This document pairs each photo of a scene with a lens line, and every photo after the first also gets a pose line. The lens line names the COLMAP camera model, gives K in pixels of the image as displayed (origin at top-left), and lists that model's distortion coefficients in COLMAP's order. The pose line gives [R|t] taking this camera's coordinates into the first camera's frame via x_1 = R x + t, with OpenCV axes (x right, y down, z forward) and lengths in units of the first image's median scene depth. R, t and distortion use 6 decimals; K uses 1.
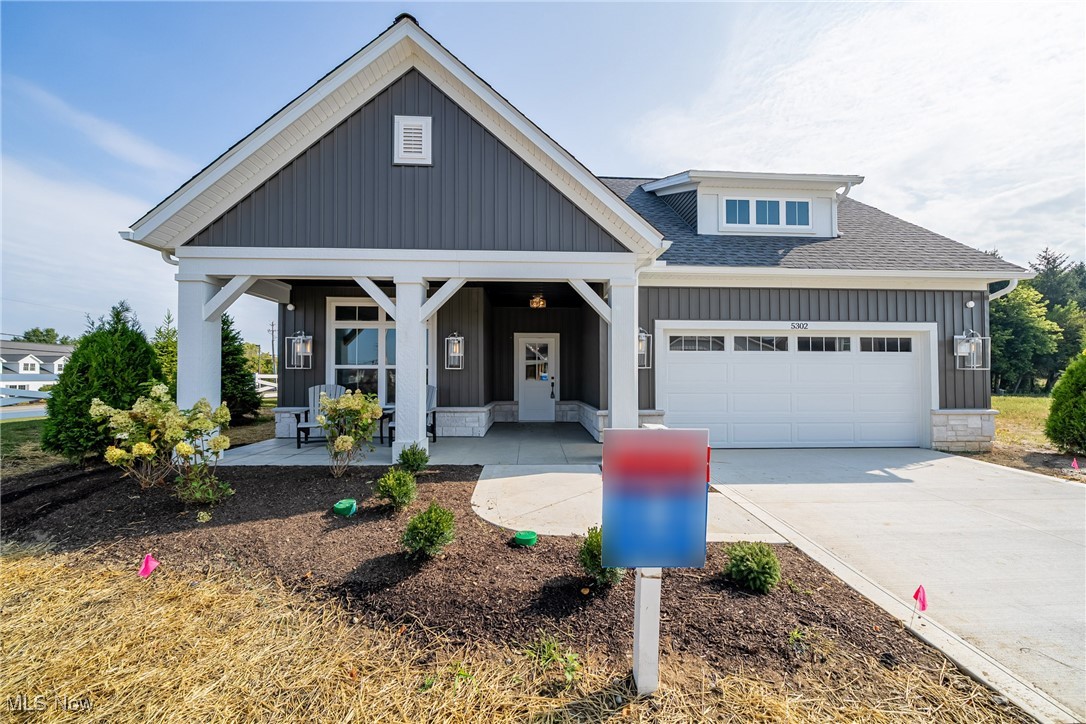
lens RADIAL K [[375.8, 0, 543.5], [0, 375.8, 373.5], [0, 0, 1]] dist [-0.000640, -0.000028]
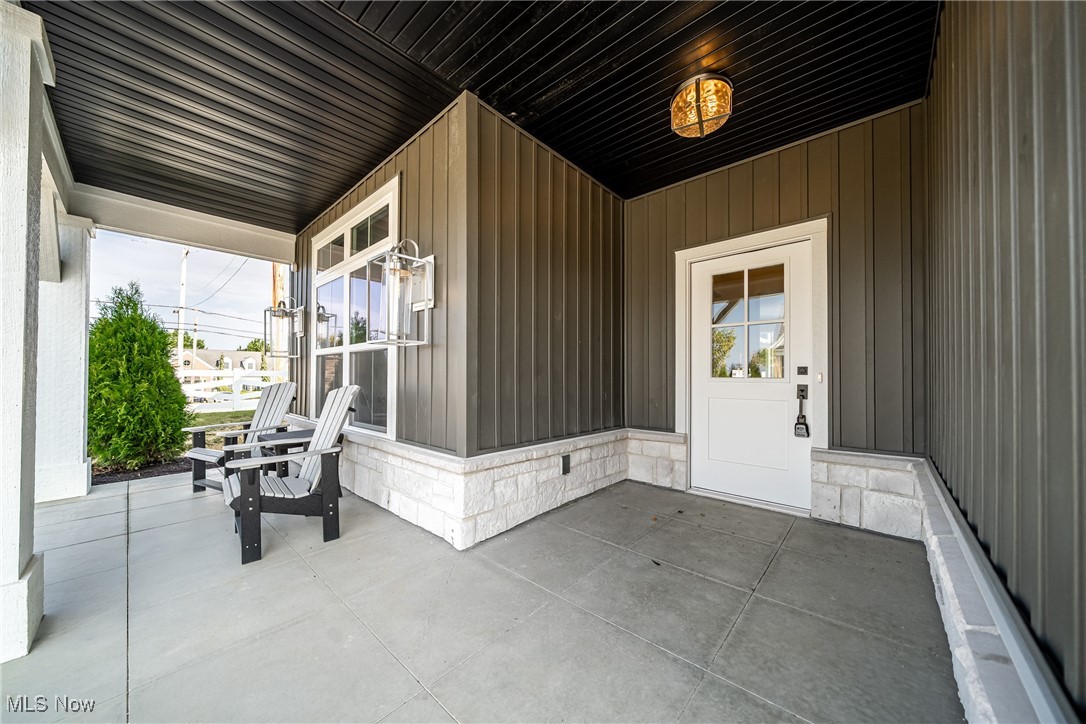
lens RADIAL K [[375.8, 0, 543.5], [0, 375.8, 373.5], [0, 0, 1]] dist [-0.000640, -0.000028]
pose [[0.714897, -0.005365, -0.699209, 0.088704], [0.005301, 0.999983, -0.002253, 0.014370], [0.699210, -0.002096, 0.714914, 0.644001]]
